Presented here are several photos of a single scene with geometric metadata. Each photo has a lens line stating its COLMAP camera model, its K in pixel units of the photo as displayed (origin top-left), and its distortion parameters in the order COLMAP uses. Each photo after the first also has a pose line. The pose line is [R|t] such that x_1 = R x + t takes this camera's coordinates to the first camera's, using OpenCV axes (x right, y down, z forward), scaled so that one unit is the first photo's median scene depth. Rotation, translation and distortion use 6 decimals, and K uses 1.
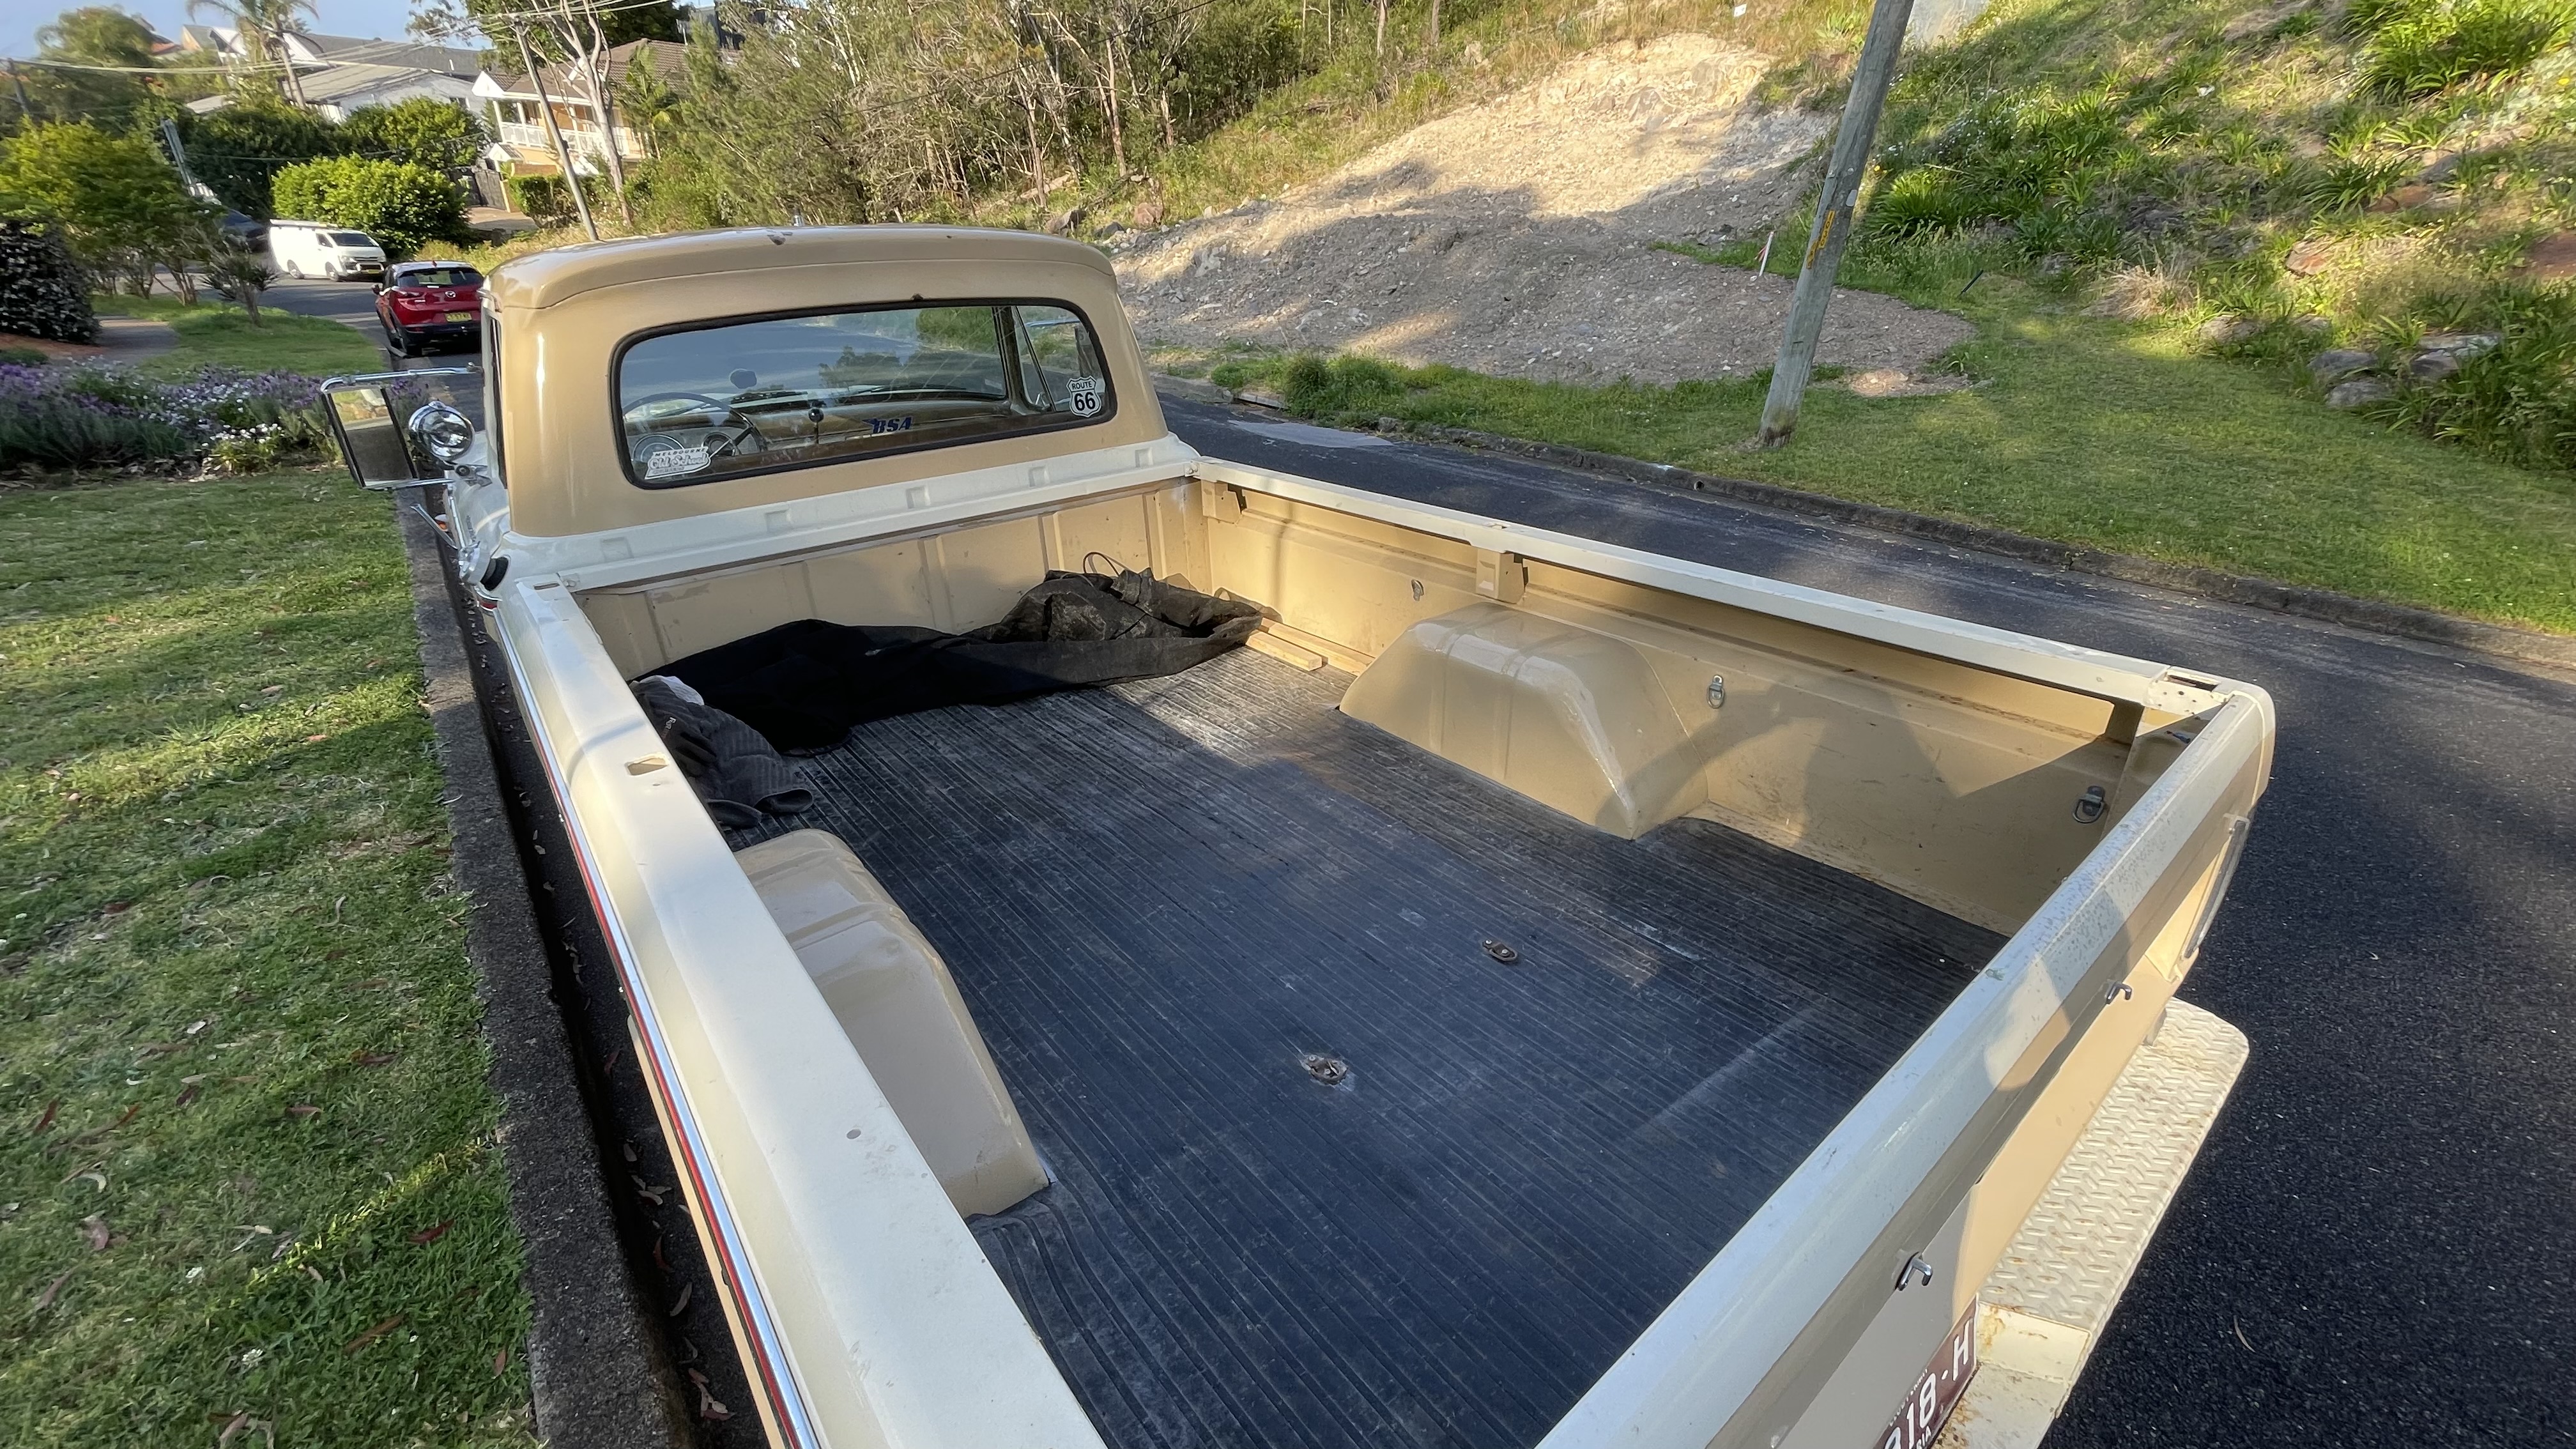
lens RADIAL K [[1050.8, 0, 1288.0], [0, 1050.8, 724.5], [0, 0, 1]] dist [0.000319, -0.000222]
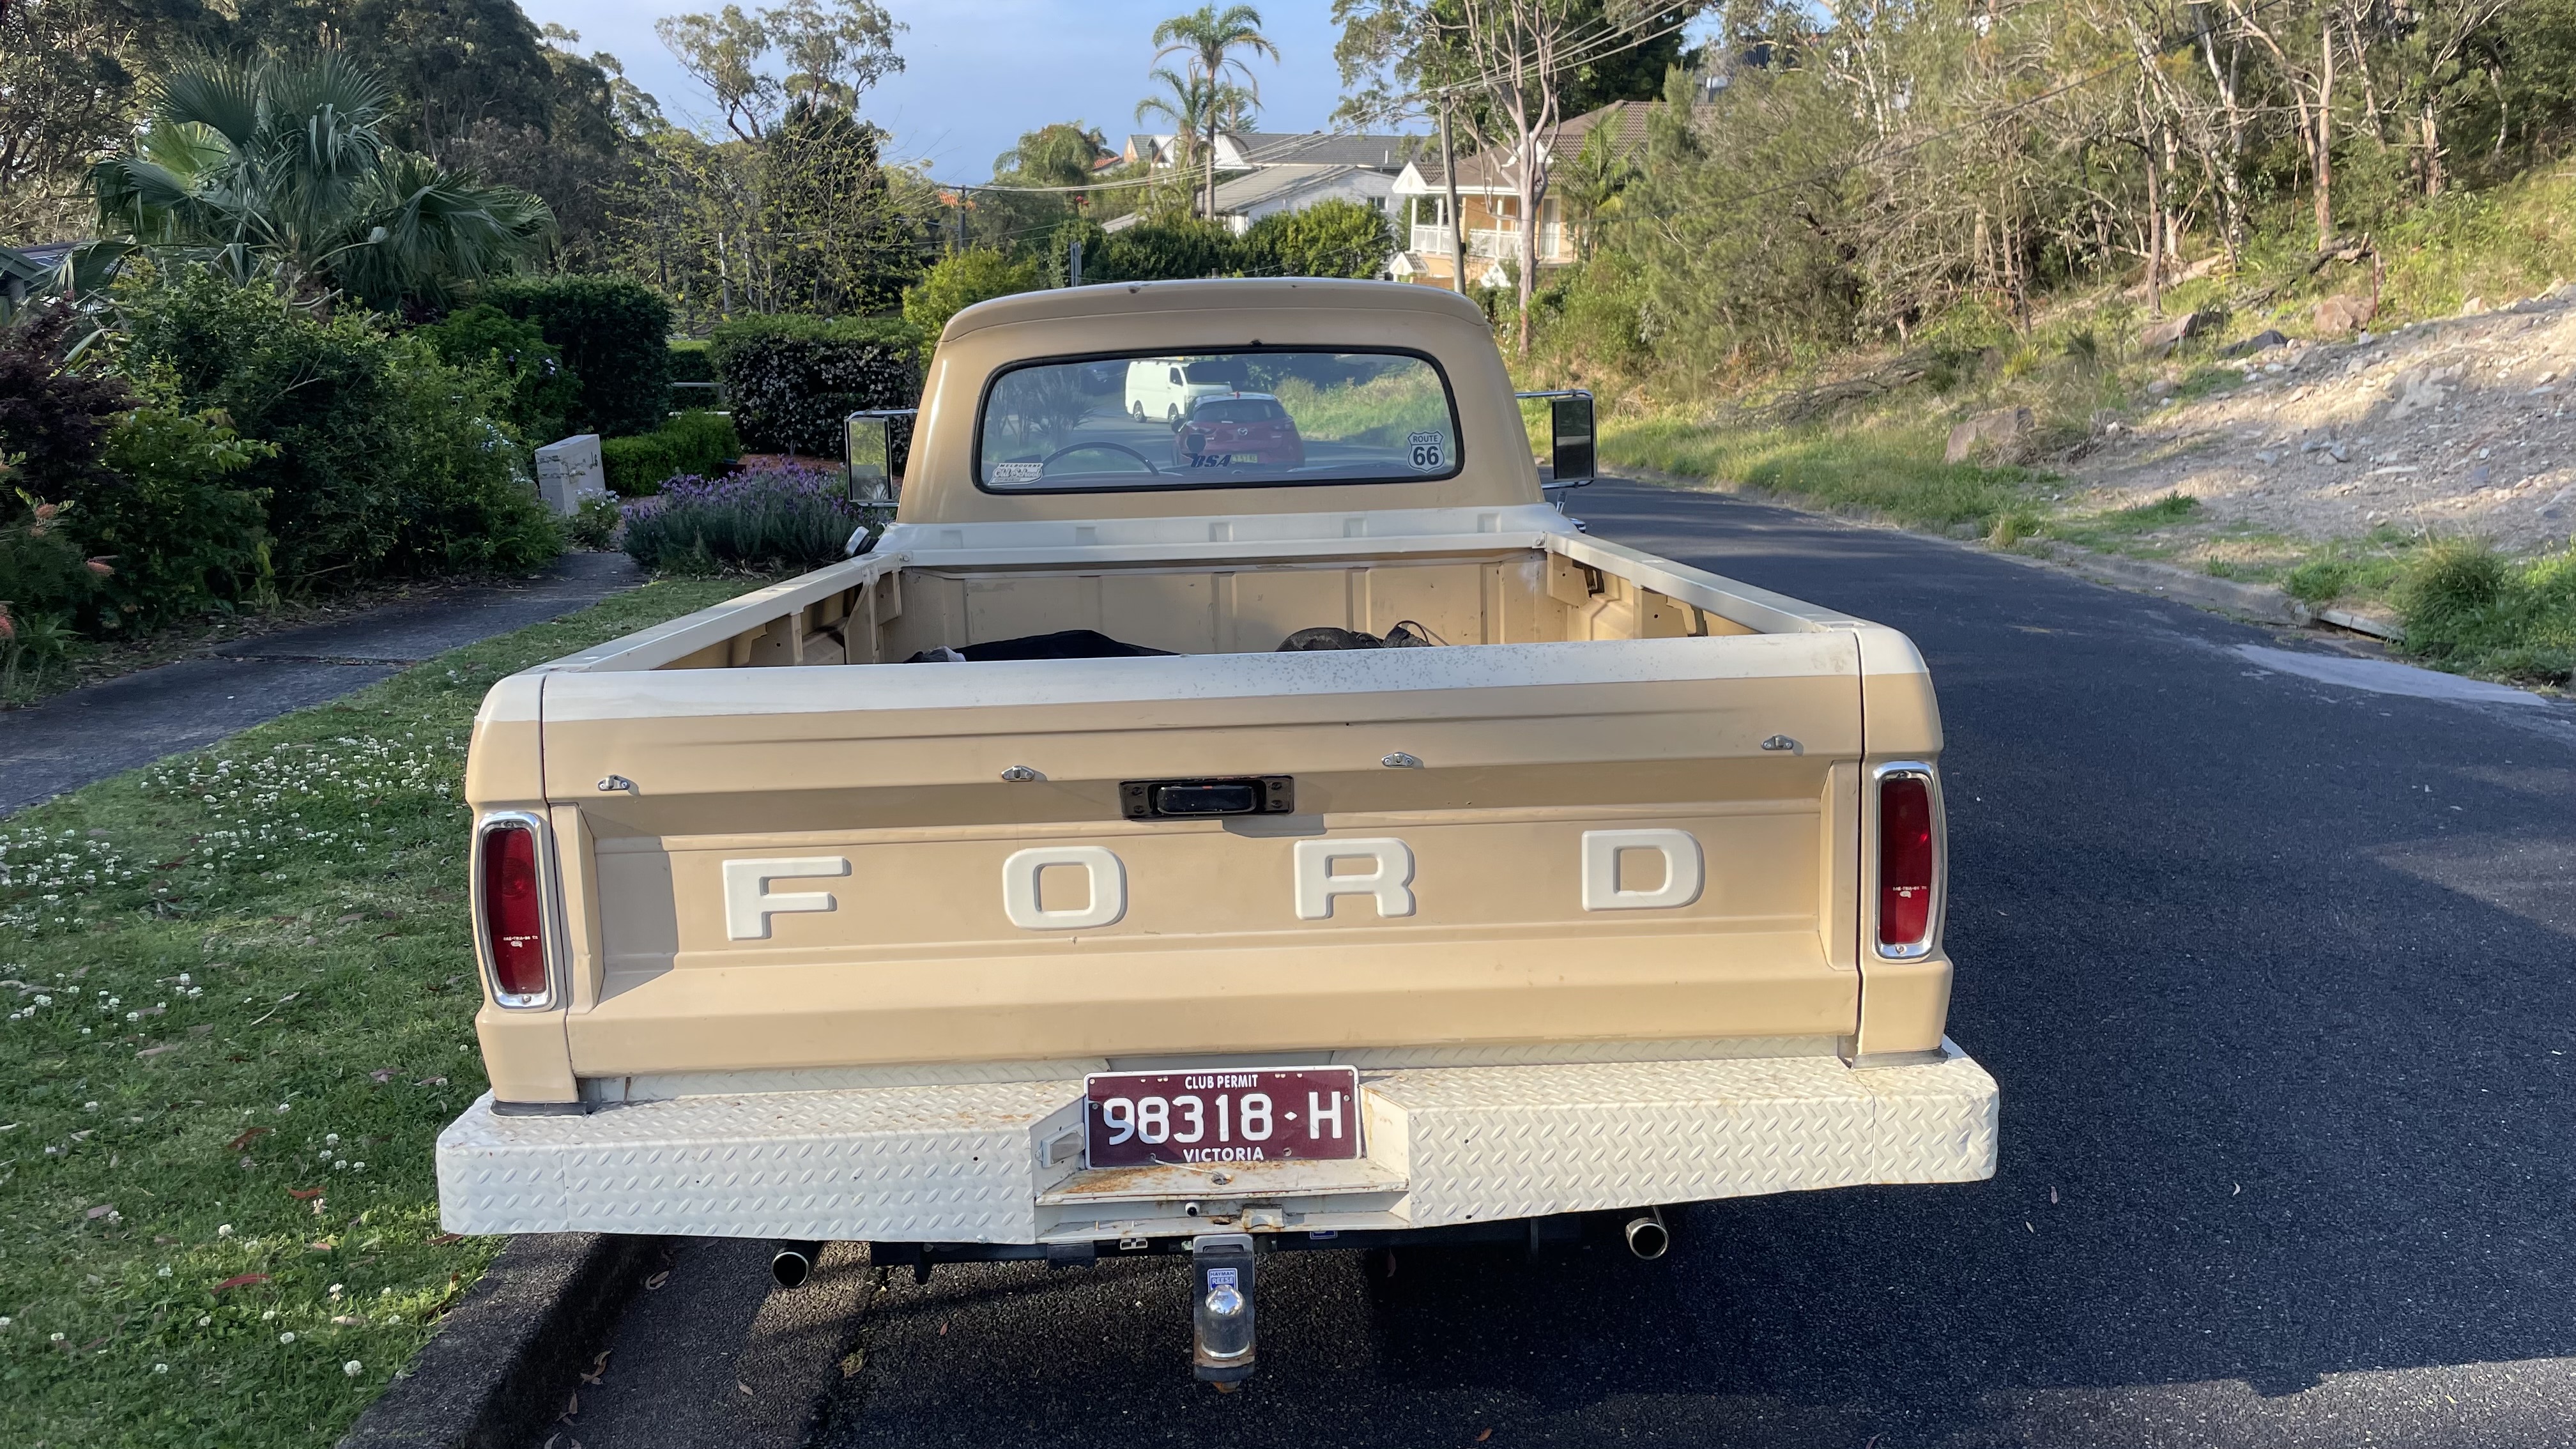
lens RADIAL K [[1979.9, 0, 1269.9], [0, 1979.9, 763.2], [0, 0, 1]] dist [0.095277, -0.140003]
pose [[0.785717, 0.114245, -0.607945, 0.069447], [-0.257001, 0.954250, -0.152830, 0.021796], [0.562671, 0.276323, 0.779132, -0.030521]]
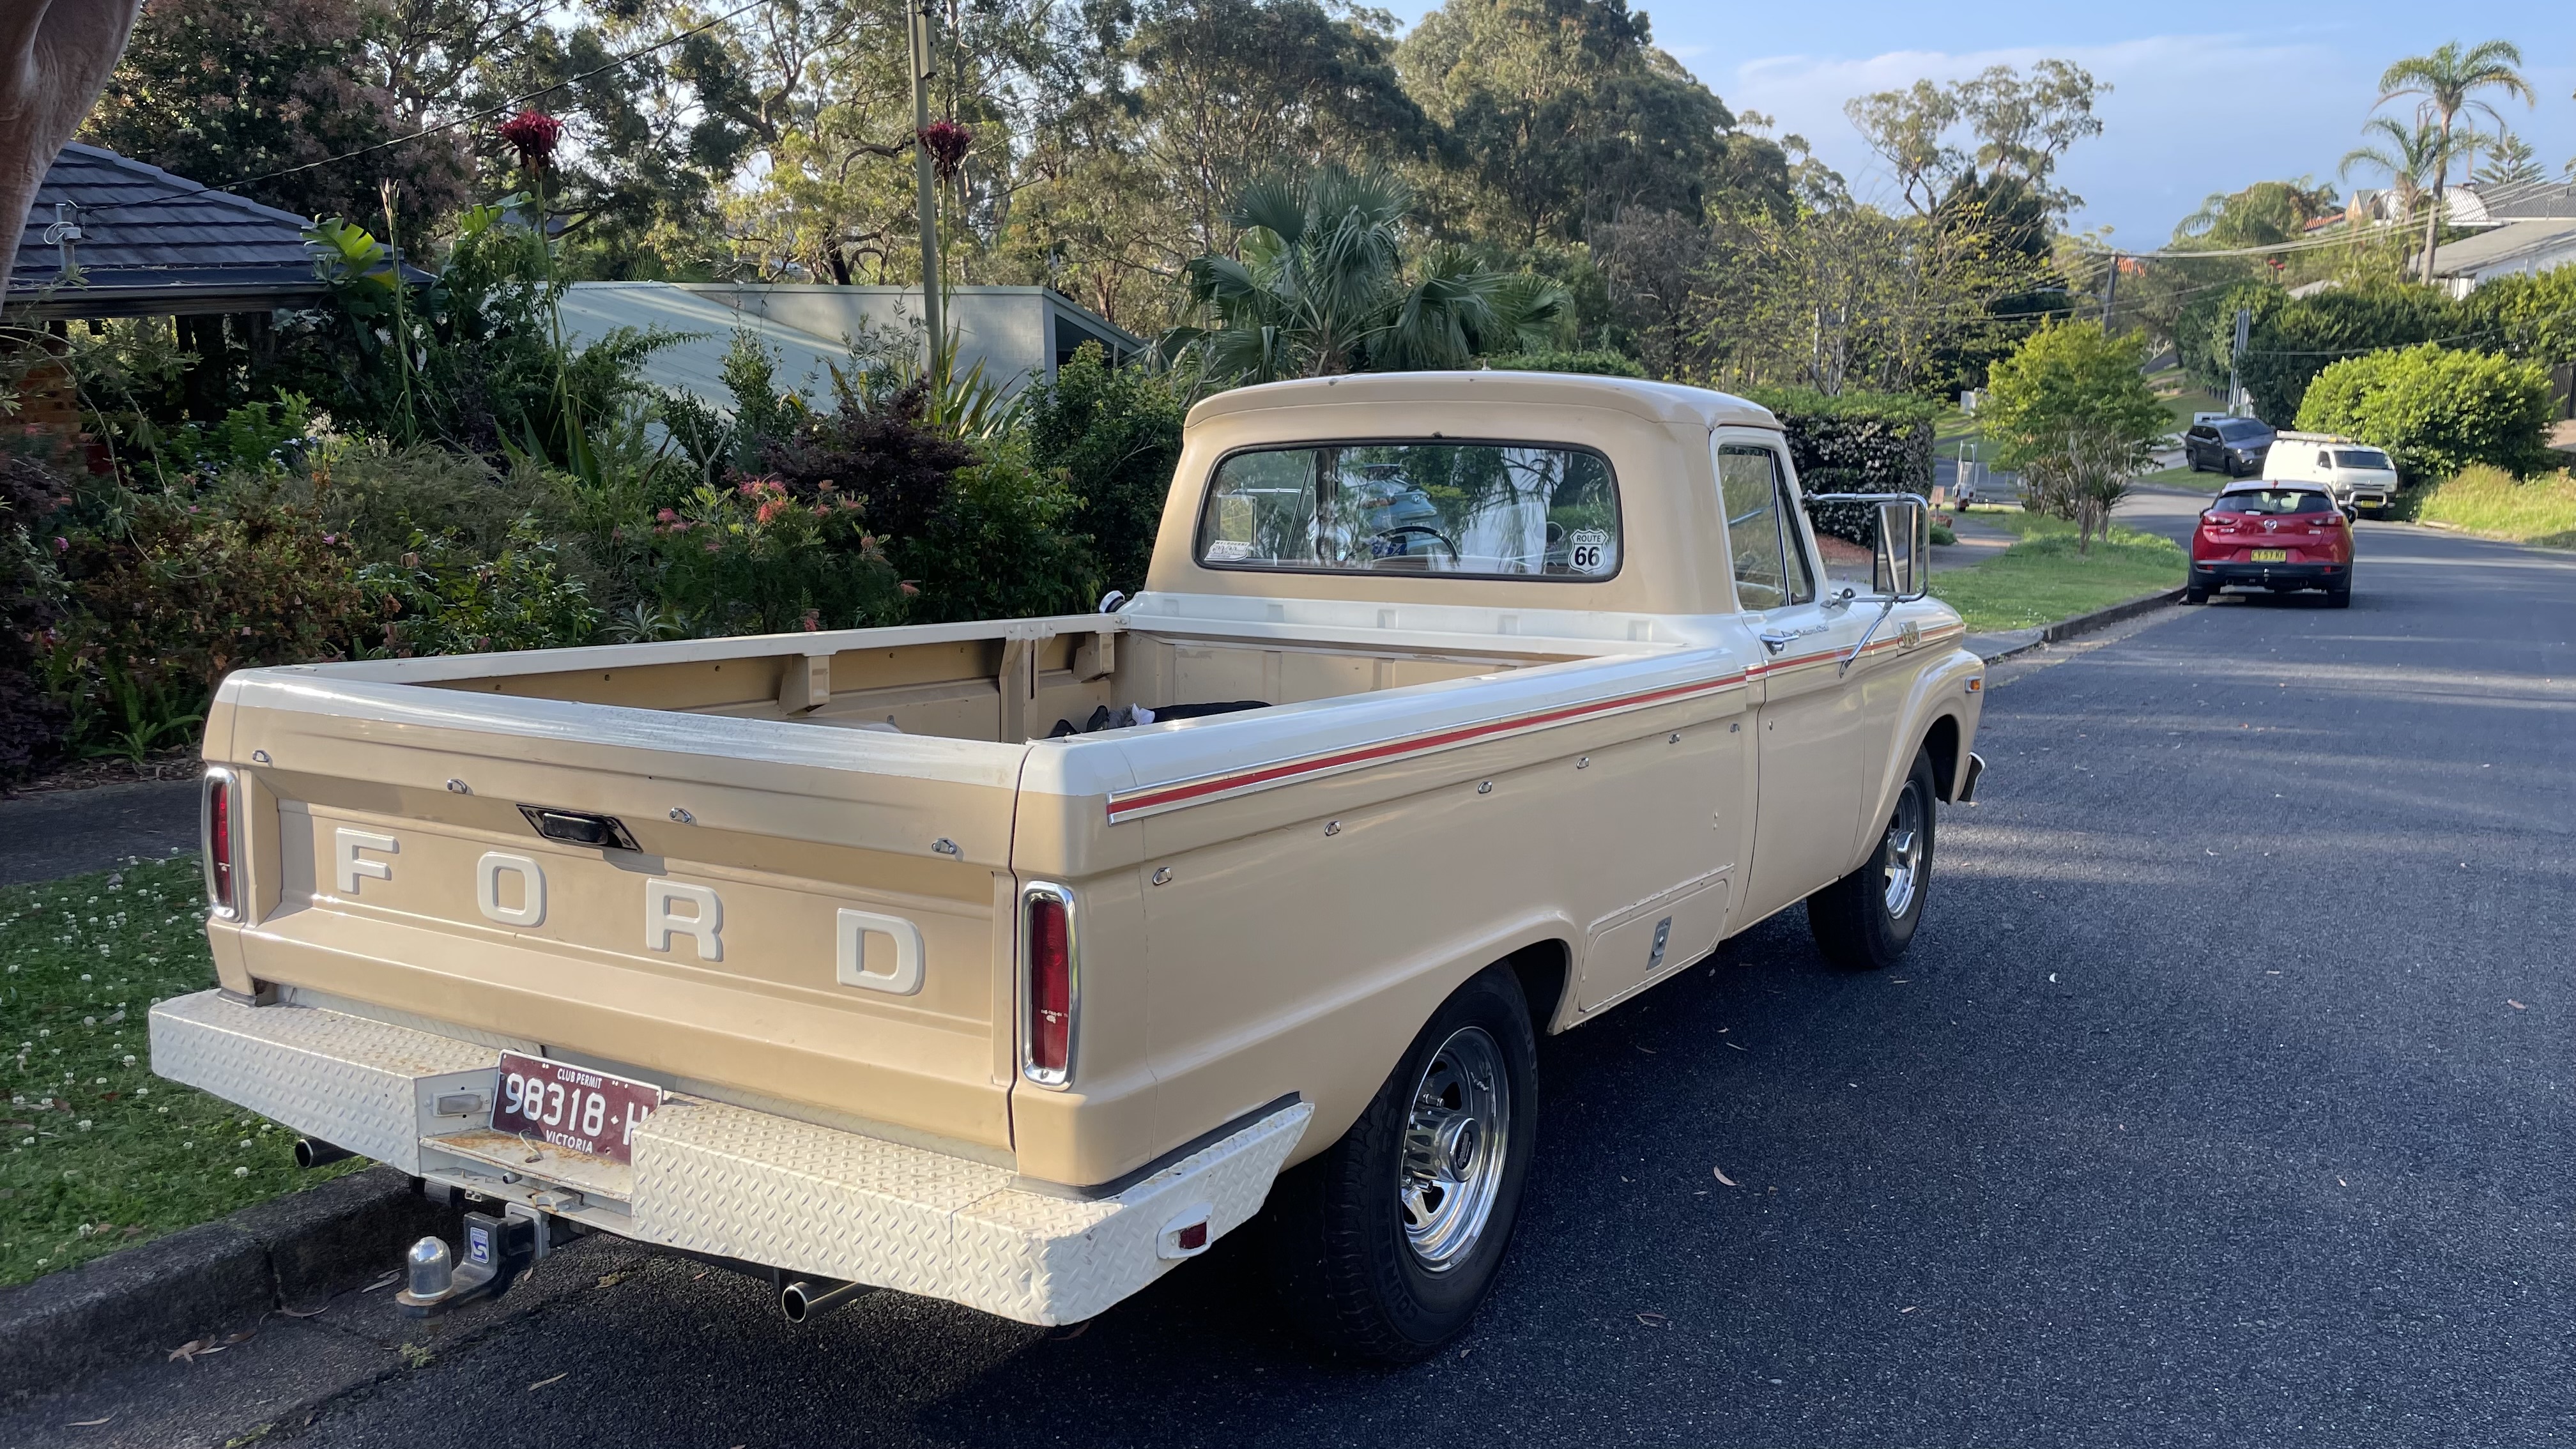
lens RADIAL K [[1979.9, 0, 1269.9], [0, 1979.9, 763.2], [0, 0, 1]] dist [0.095277, -0.140003]
pose [[0.327332, 0.162457, -0.930839, 0.114403], [-0.422480, 0.906321, 0.009612, -0.005095], [0.845201, 0.390114, 0.365303, 0.021850]]
